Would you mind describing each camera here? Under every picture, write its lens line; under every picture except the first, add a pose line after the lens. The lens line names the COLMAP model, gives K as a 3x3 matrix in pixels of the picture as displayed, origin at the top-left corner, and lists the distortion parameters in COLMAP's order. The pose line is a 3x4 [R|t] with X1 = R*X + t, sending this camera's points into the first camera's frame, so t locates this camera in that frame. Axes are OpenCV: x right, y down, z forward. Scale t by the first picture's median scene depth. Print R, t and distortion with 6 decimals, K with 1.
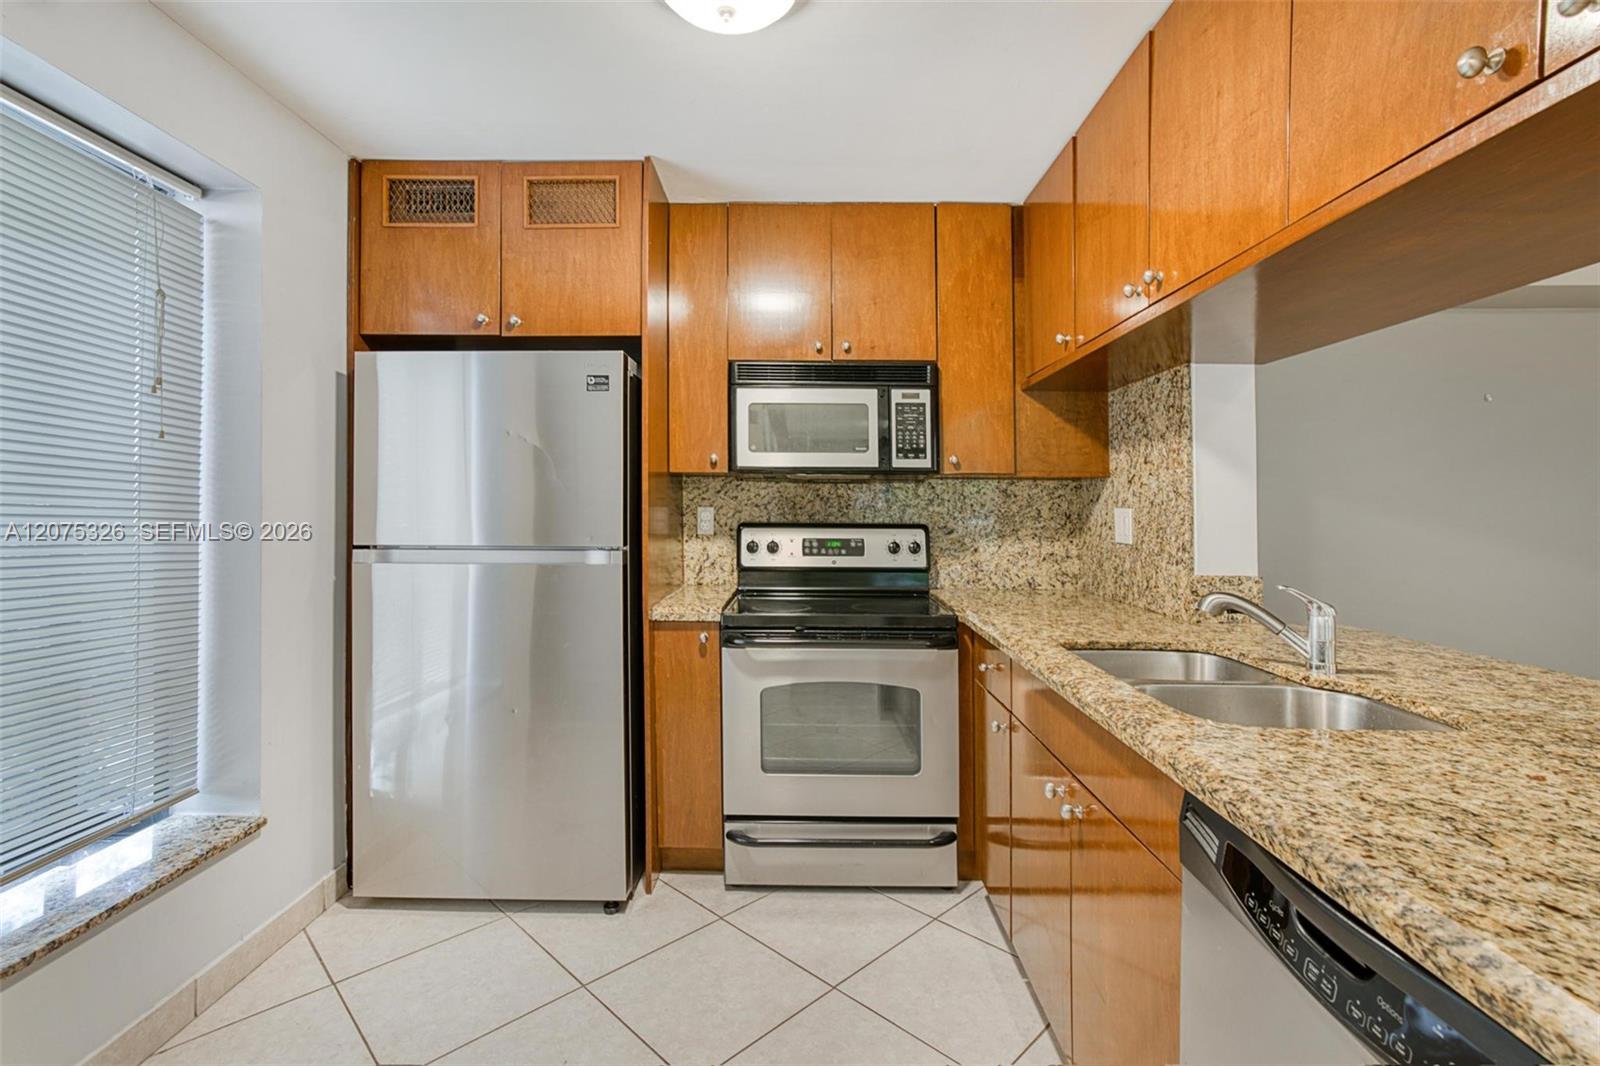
lens RADIAL K [[752.3, 0, 792.7], [0, 752.3, 534.7], [0, 0, 1]] dist [-0.046493, 0.037334]
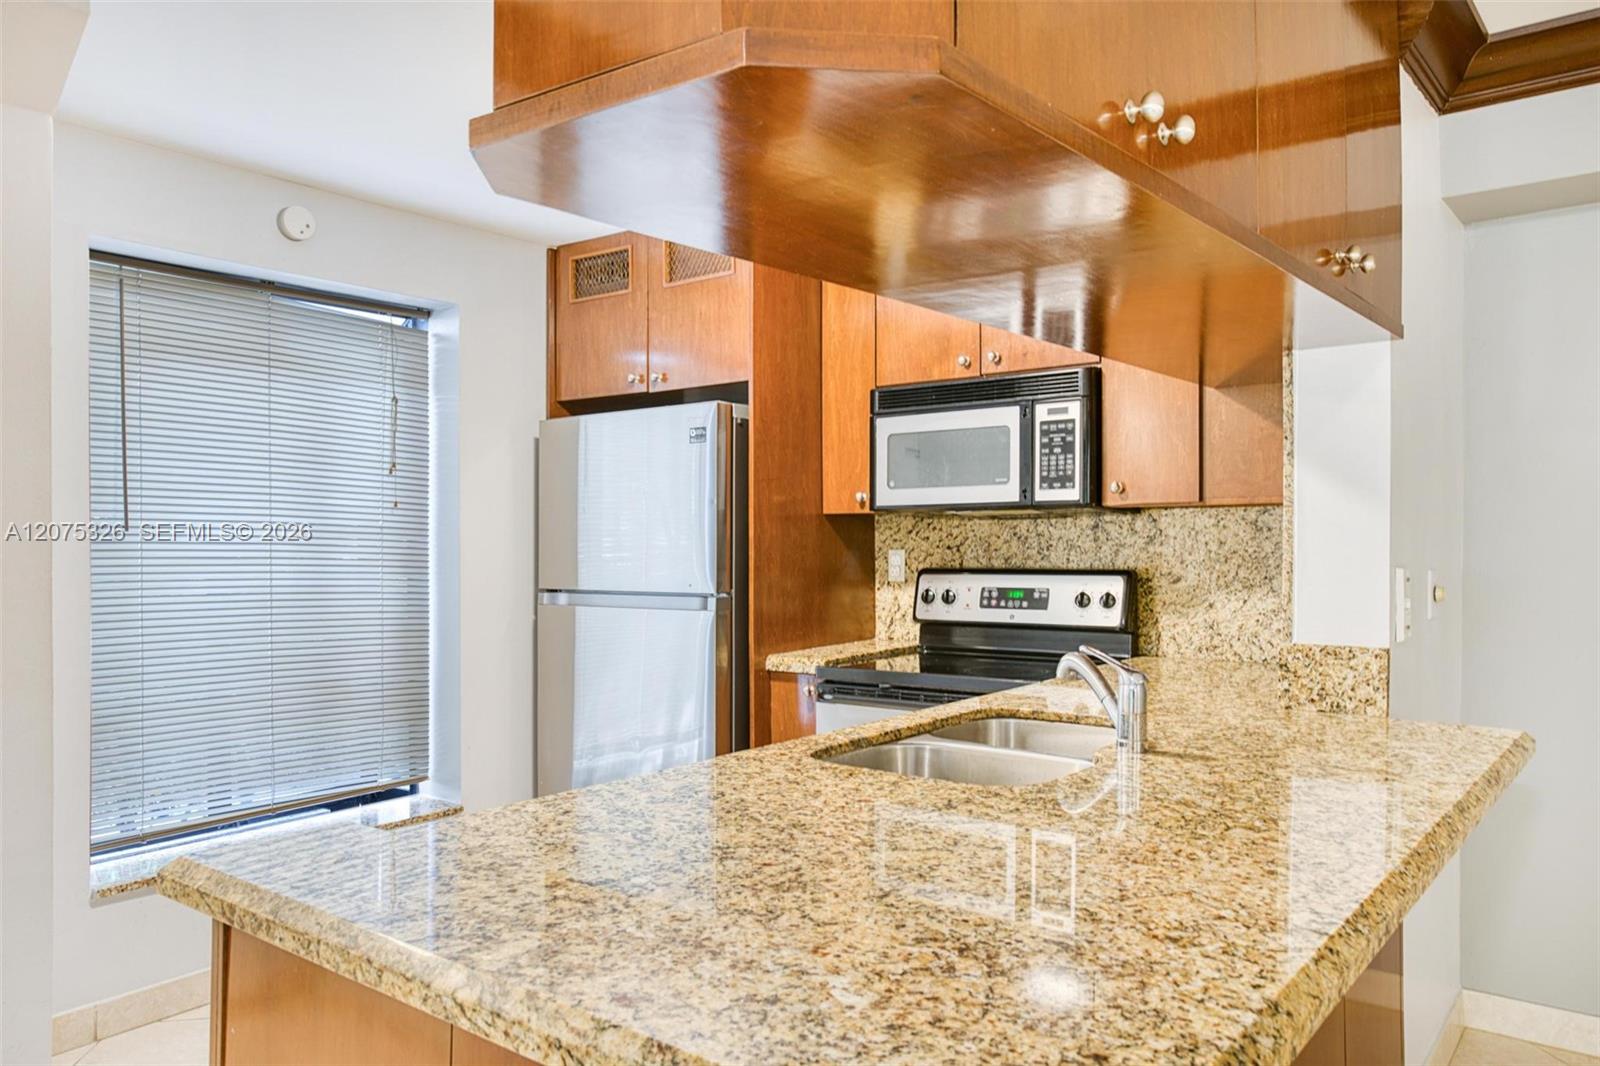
lens RADIAL K [[1166.6, 0, 800.0], [0, 1166.6, 533.0], [0, 0, 1]] dist [0.052506, 0.000249]
pose [[0.799191, -0.019211, -0.600771, 0.675076], [-0.004464, 0.999272, -0.037892, -0.005320], [0.601061, 0.032965, 0.798523, -0.161386]]
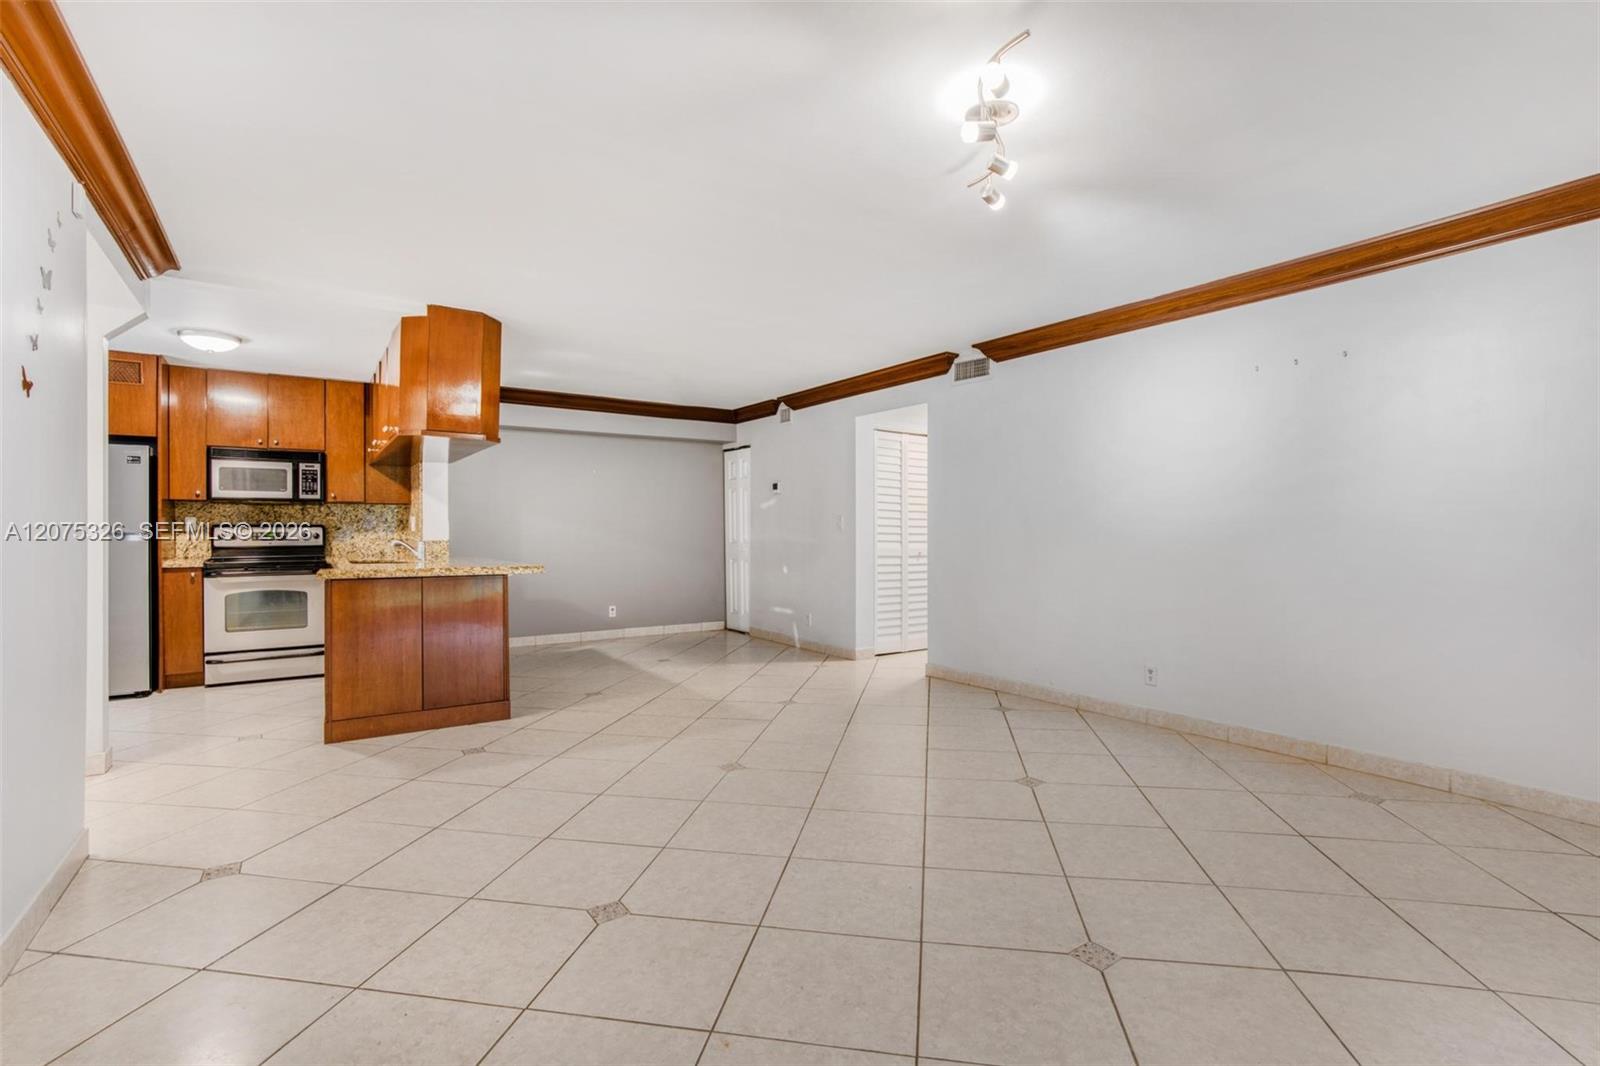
lens RADIAL K [[733.3, 0, 796.7], [0, 733.3, 514.2], [0, 0, 1]] dist [-0.035082, 0.013628]
pose [[0.814749, 0.001320, 0.579812, 0.087680], [0.031280, 0.998441, -0.046226, 0.099341], [-0.578969, 0.055799, 0.813438, -1.547534]]
